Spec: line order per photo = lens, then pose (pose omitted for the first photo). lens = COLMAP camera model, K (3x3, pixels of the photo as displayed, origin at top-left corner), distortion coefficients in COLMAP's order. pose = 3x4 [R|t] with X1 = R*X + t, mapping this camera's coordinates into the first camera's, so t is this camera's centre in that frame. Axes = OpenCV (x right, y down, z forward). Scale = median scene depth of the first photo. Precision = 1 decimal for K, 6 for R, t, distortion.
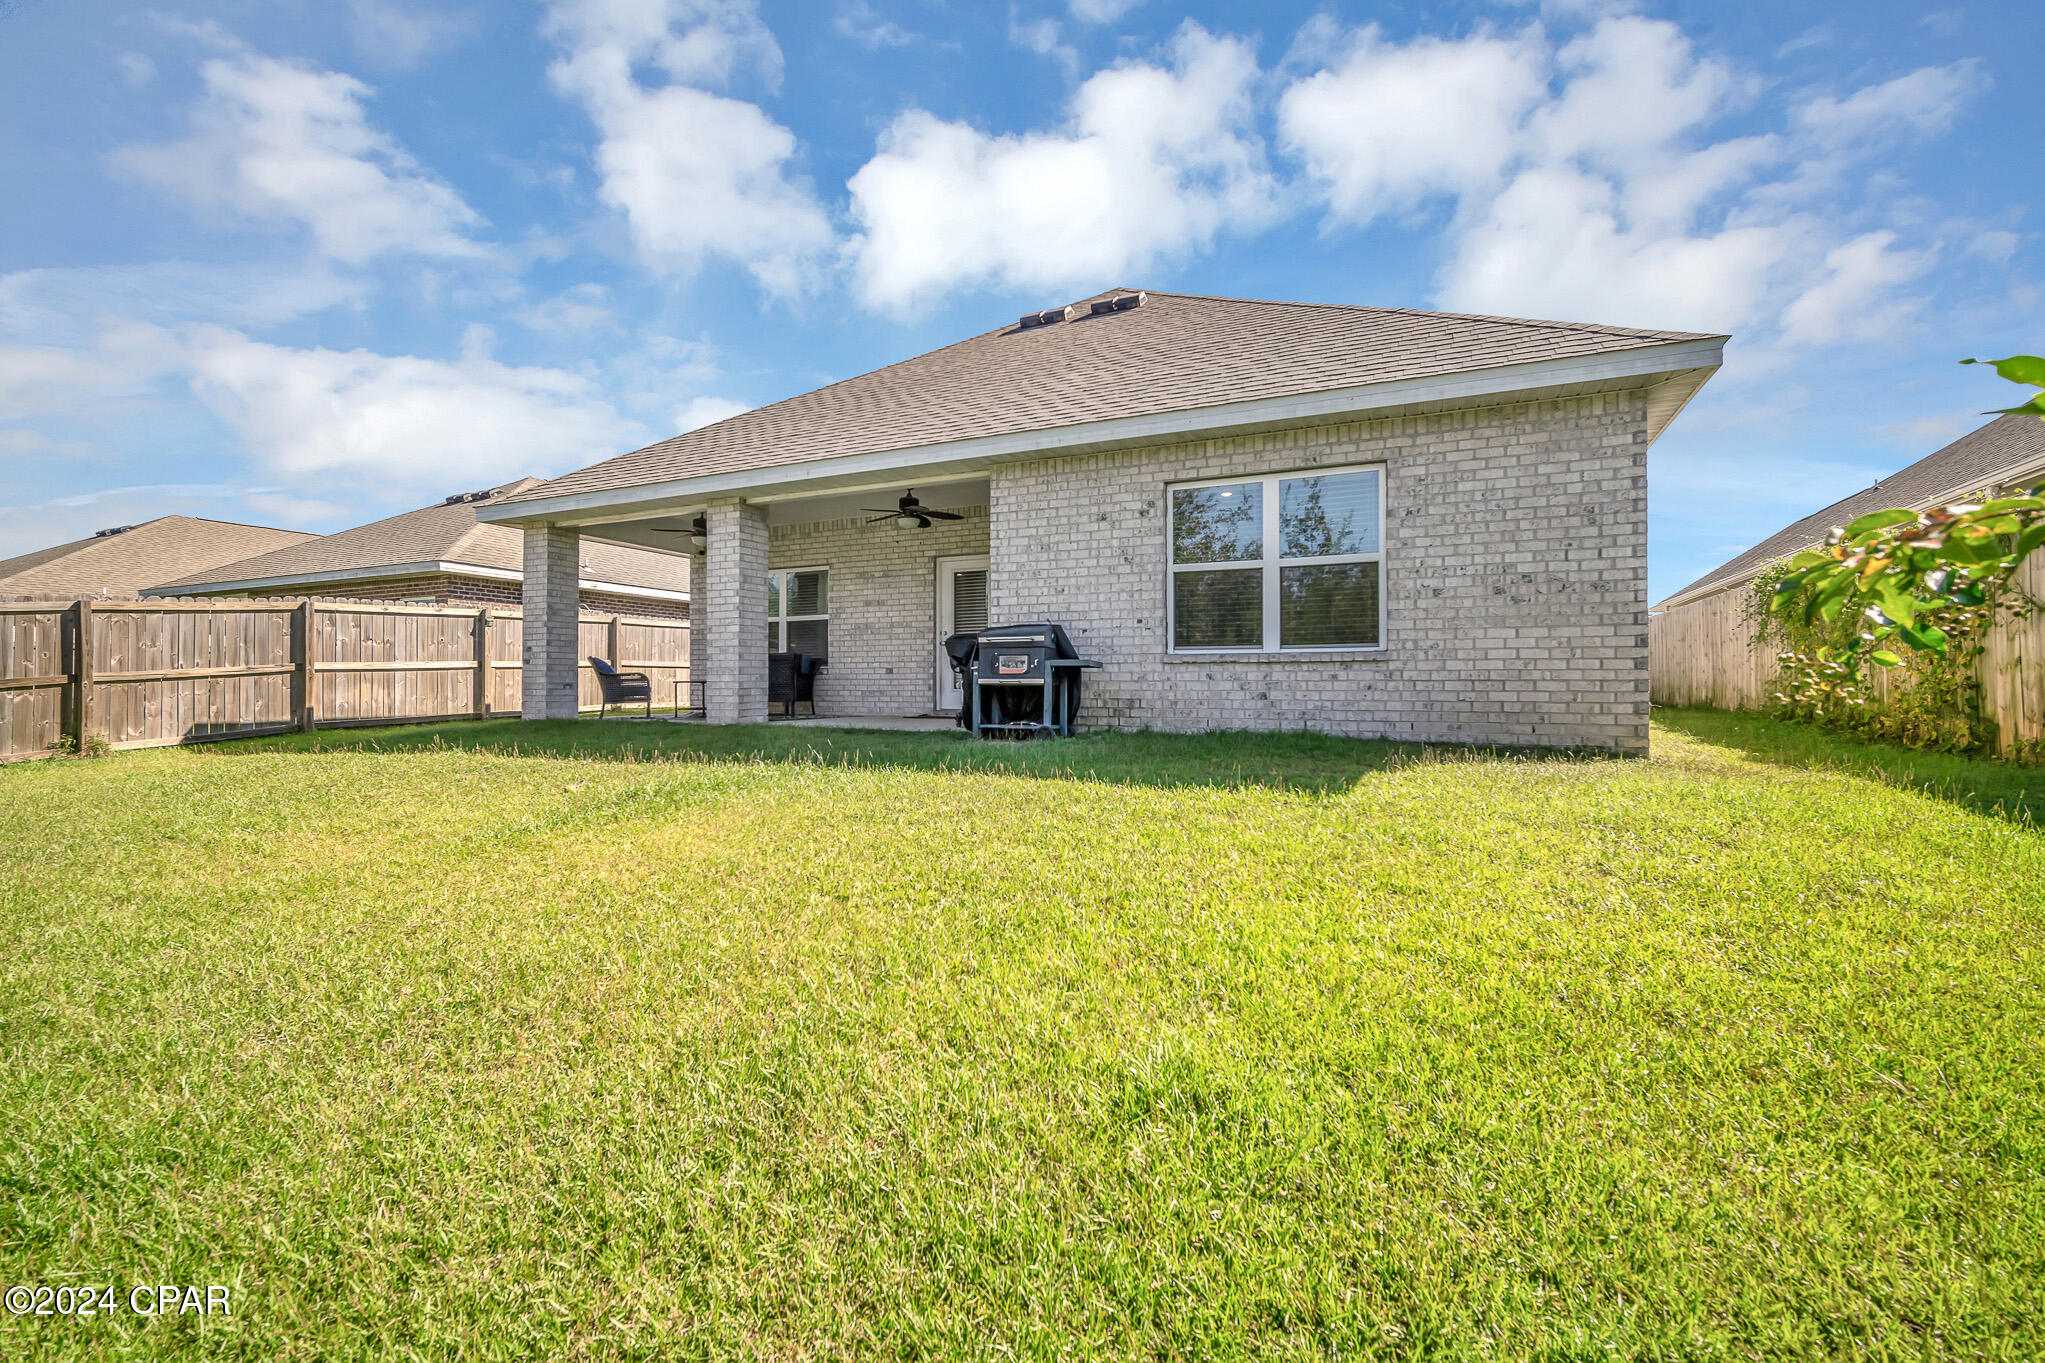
lens RADIAL K [[902.4, 0, 1030.4], [0, 902.4, 691.0], [0, 0, 1]] dist [-0.001696, 0.000182]
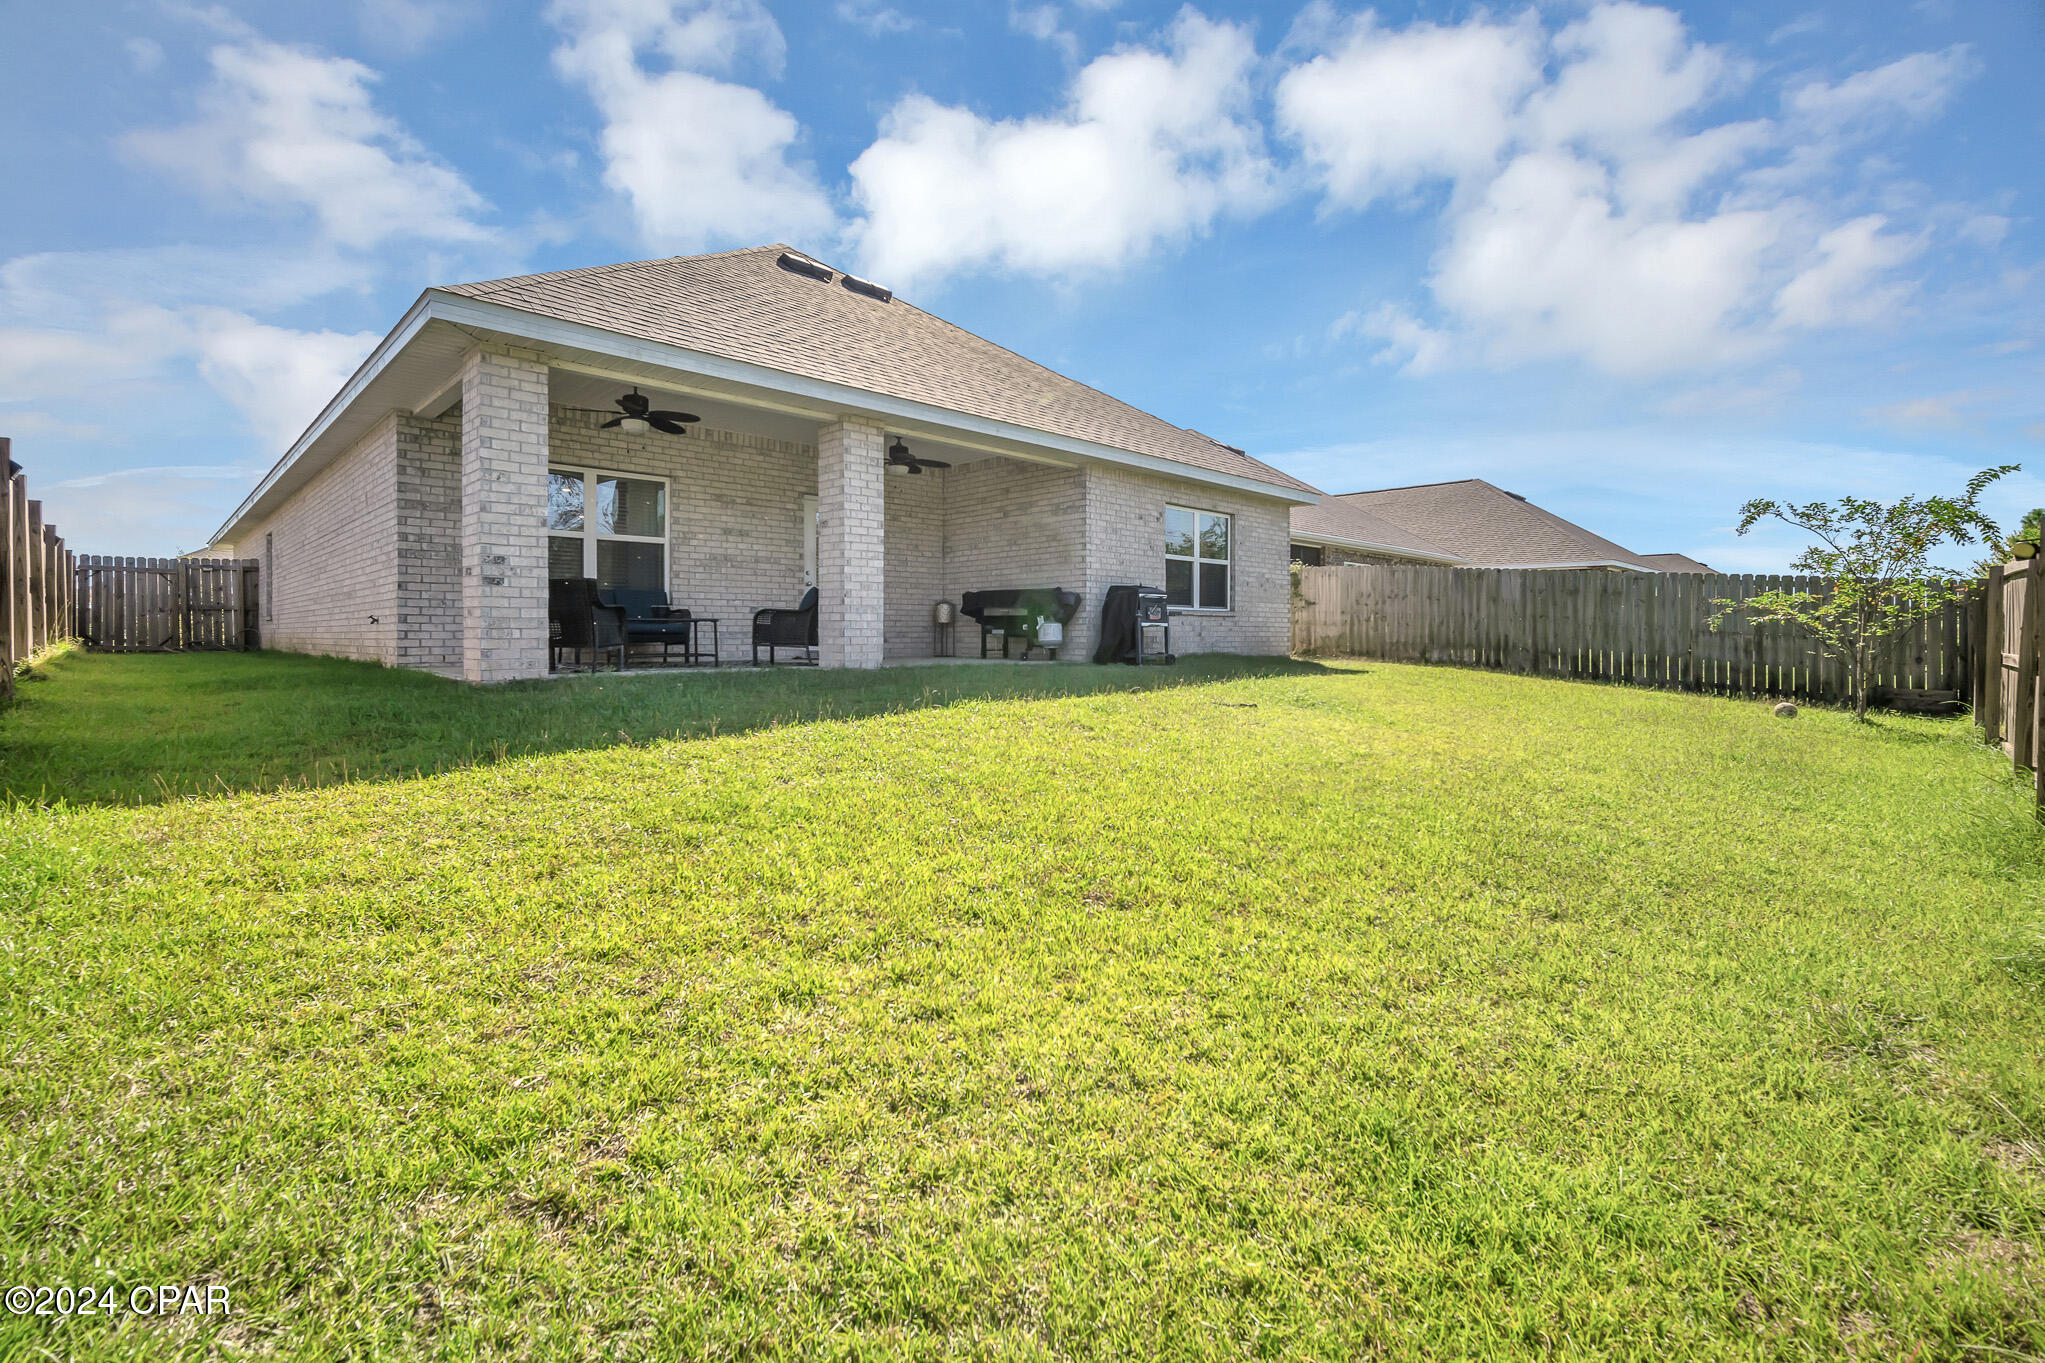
lens RADIAL K [[925.0, 0, 1031.5], [0, 925.0, 654.8], [0, 0, 1]] dist [-0.008673, 0.000357]
pose [[0.307131, -0.022106, 0.951411, -1.169584], [0.003508, 0.999750, 0.022096, 0.003732], [-0.951661, -0.003449, 0.307131, 0.554465]]
